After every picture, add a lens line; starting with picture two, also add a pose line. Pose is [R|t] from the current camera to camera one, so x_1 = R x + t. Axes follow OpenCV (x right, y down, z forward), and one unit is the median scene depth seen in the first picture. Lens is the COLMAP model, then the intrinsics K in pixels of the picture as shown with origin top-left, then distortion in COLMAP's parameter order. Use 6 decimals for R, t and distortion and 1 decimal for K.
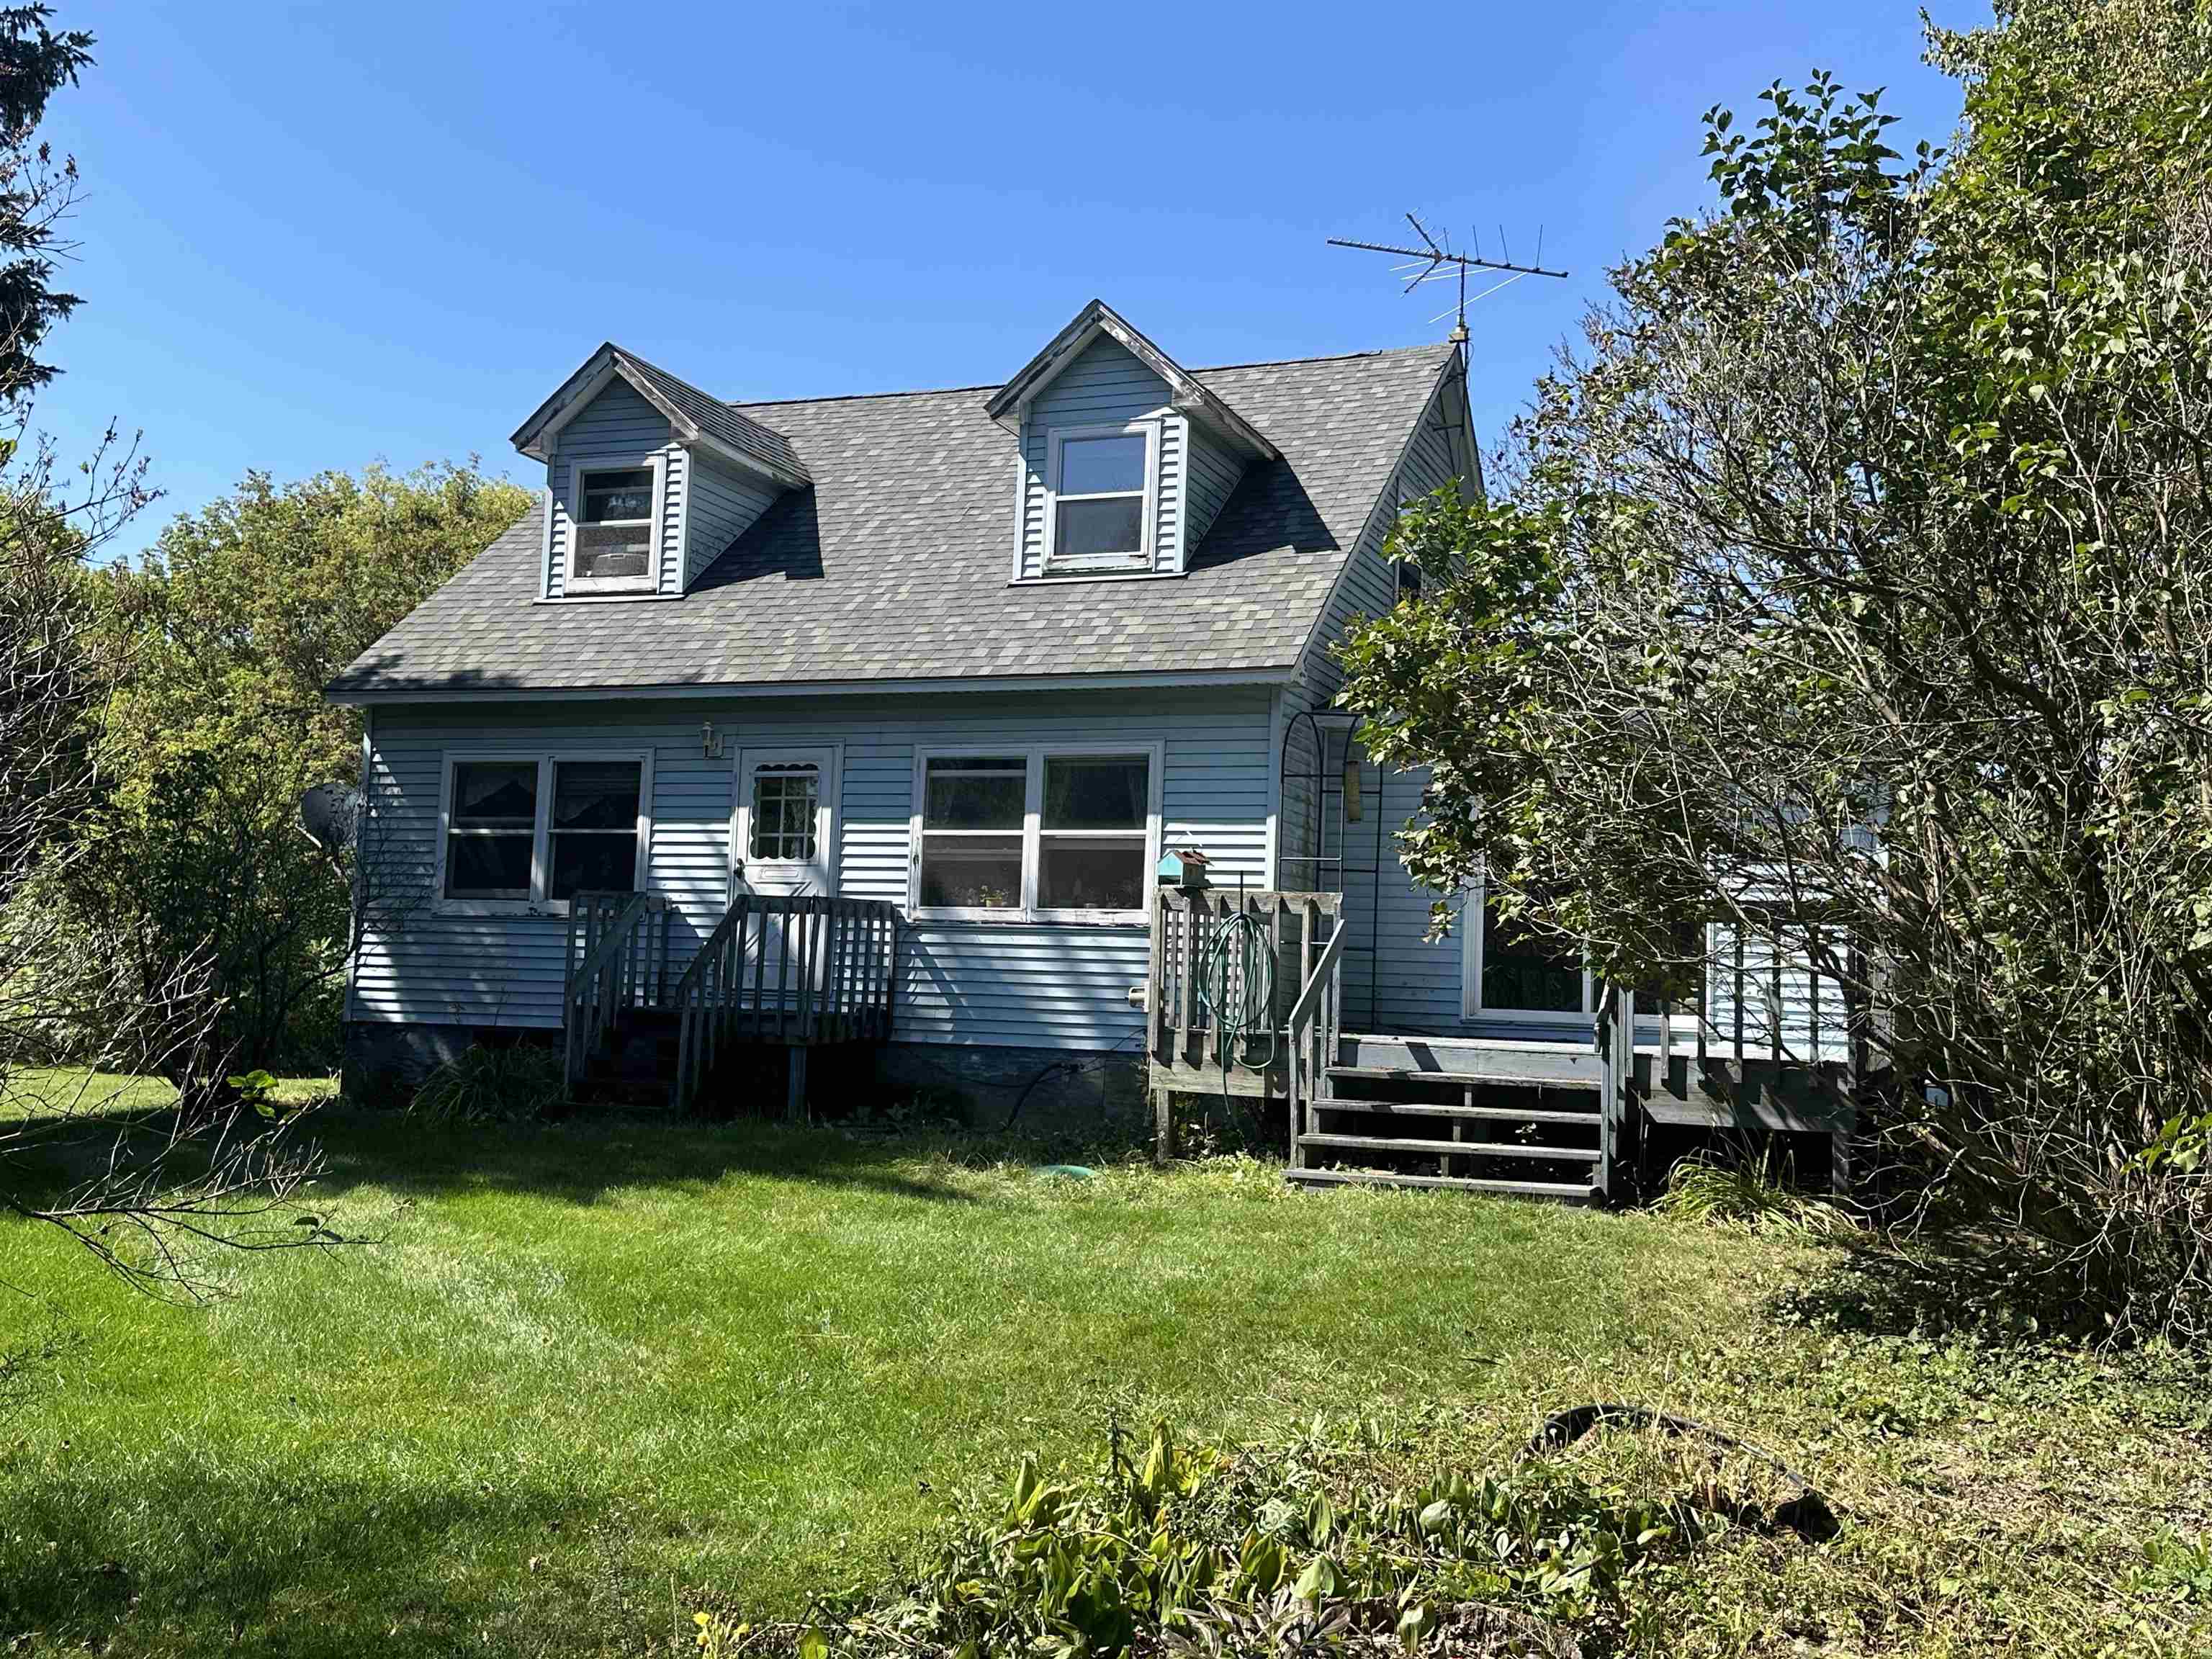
lens RADIAL K [[2111.8, 0, 1106.8], [0, 2111.8, 822.2], [0, 0, 1]] dist [0.111097, 0.000000]
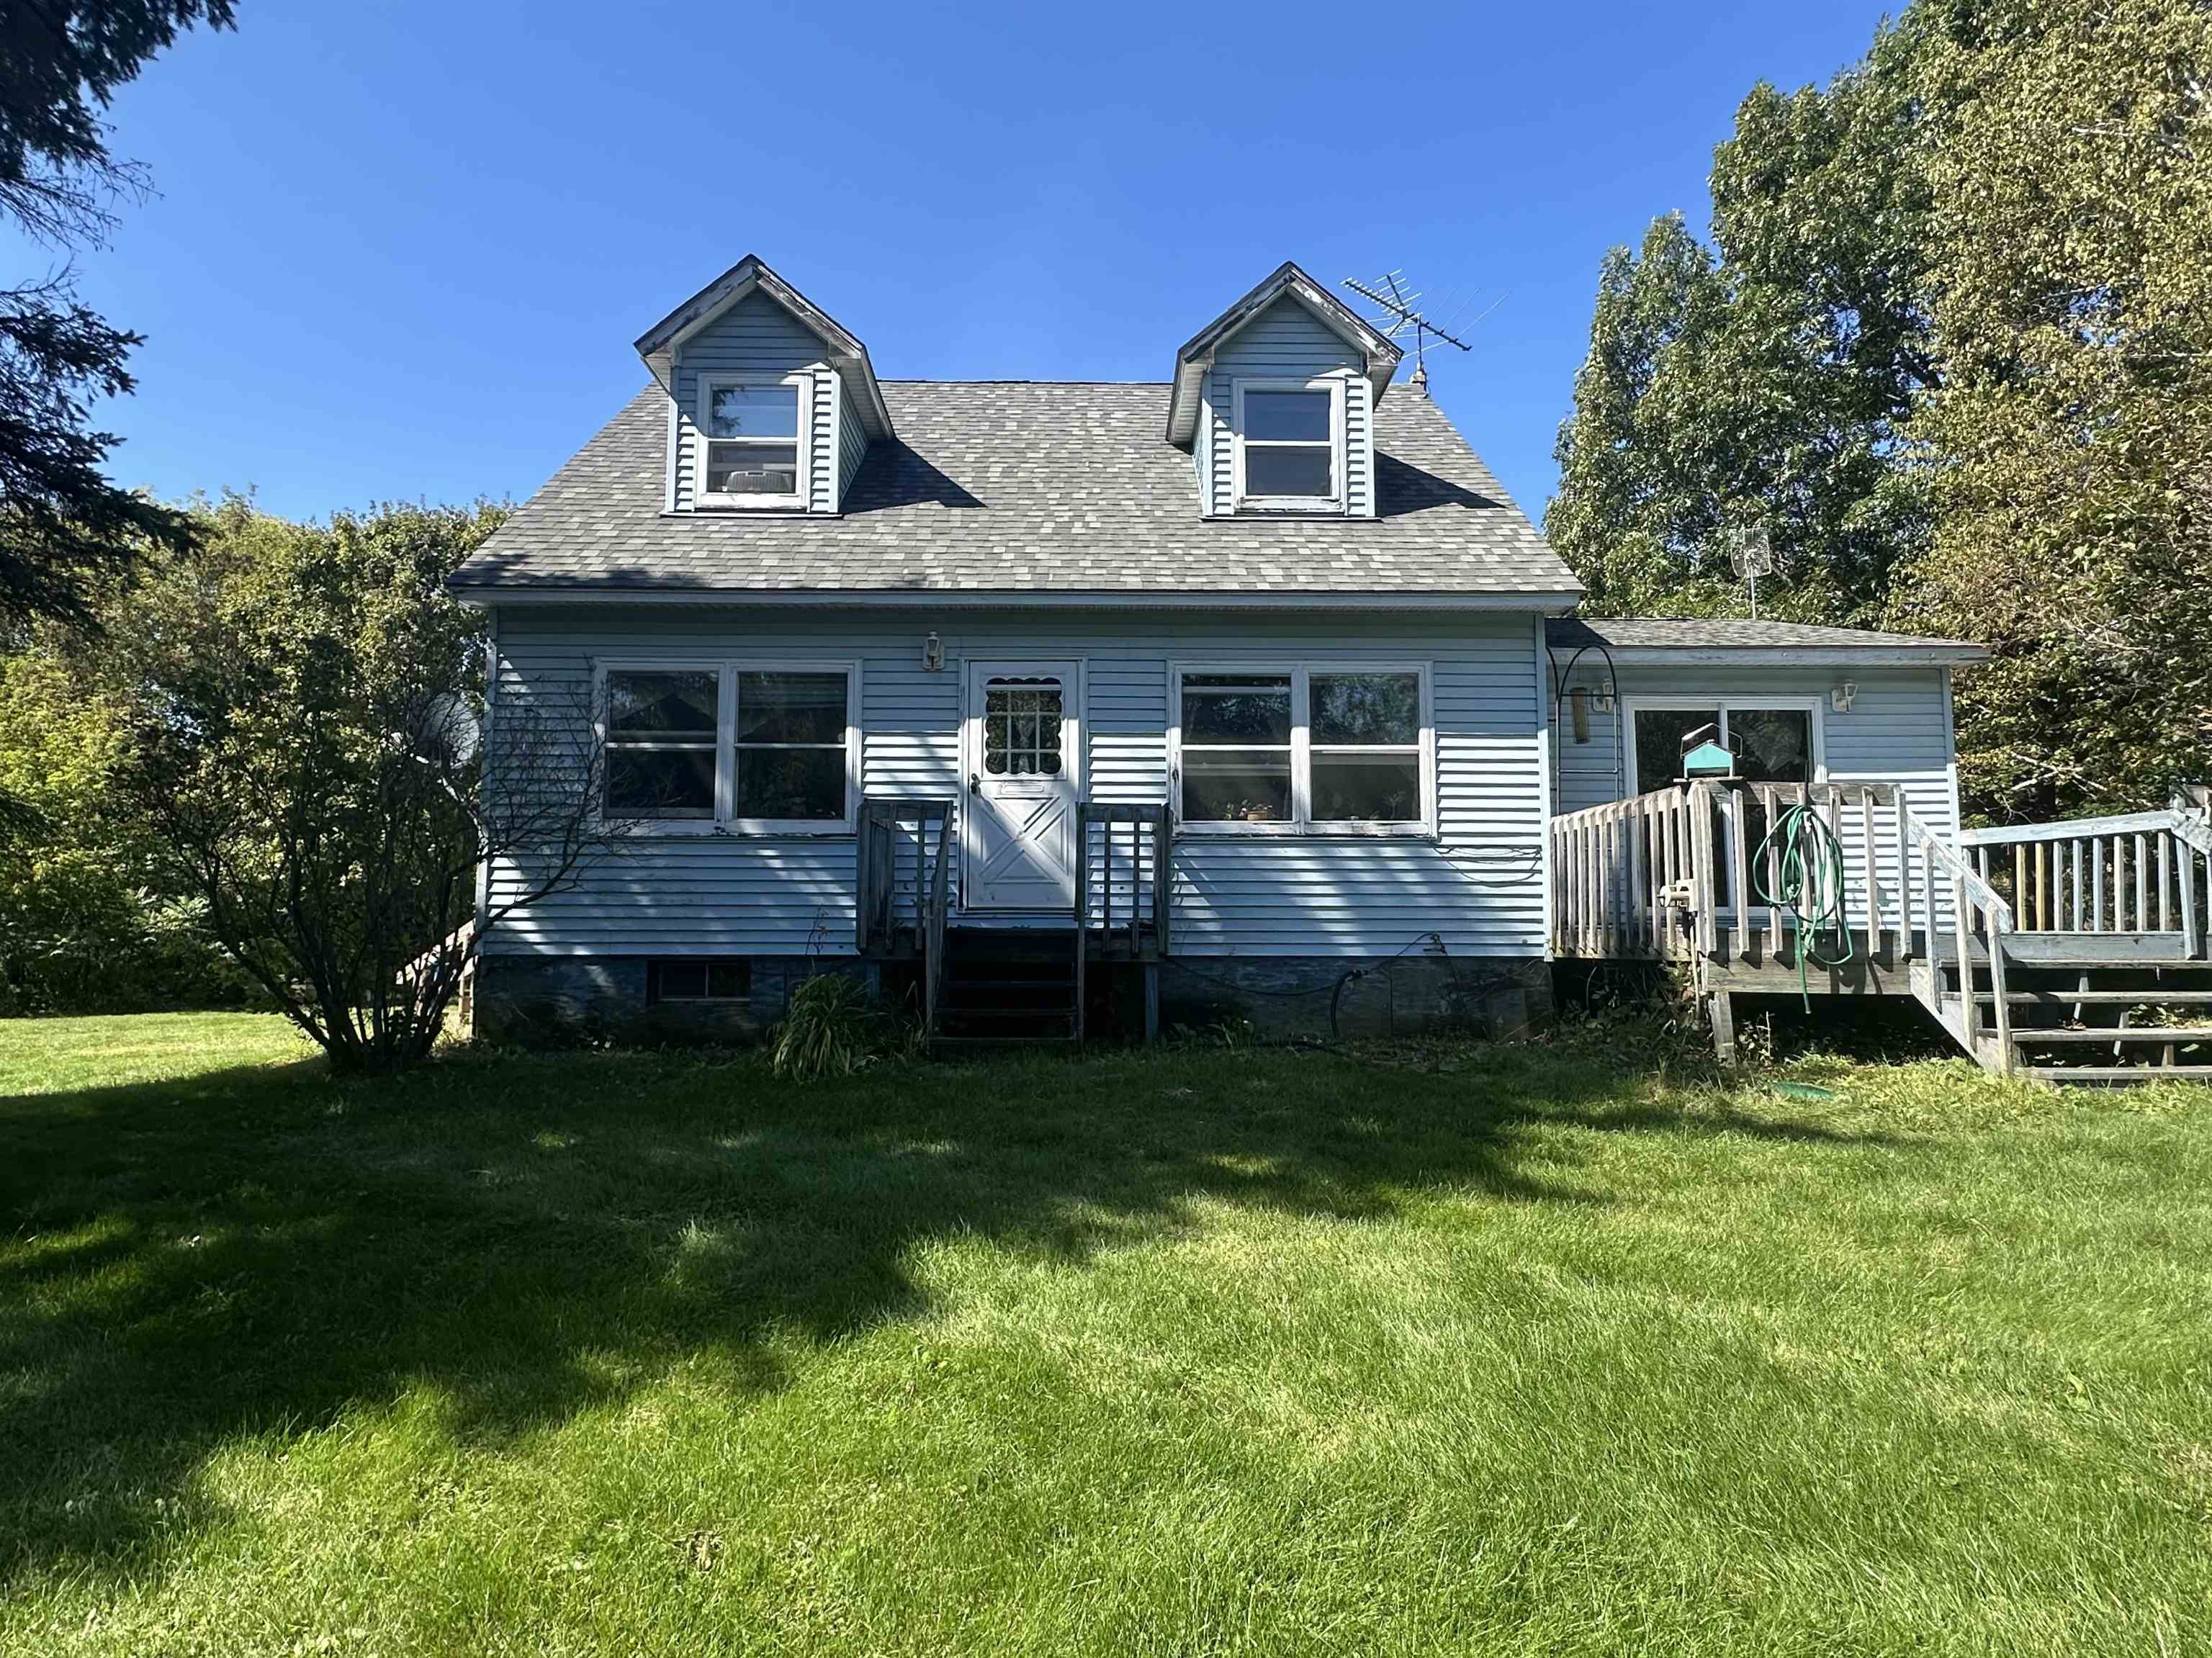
lens RADIAL K [[1261.2, 0, 1104.7], [0, 1261.2, 823.6], [0, 0, 1]] dist [0.000064, 0.000246]
pose [[0.922284, 0.000976, 0.386512, -0.341936], [-0.002337, 0.999993, 0.003050, 0.038304], [-0.386507, -0.003716, 0.922279, 0.447637]]
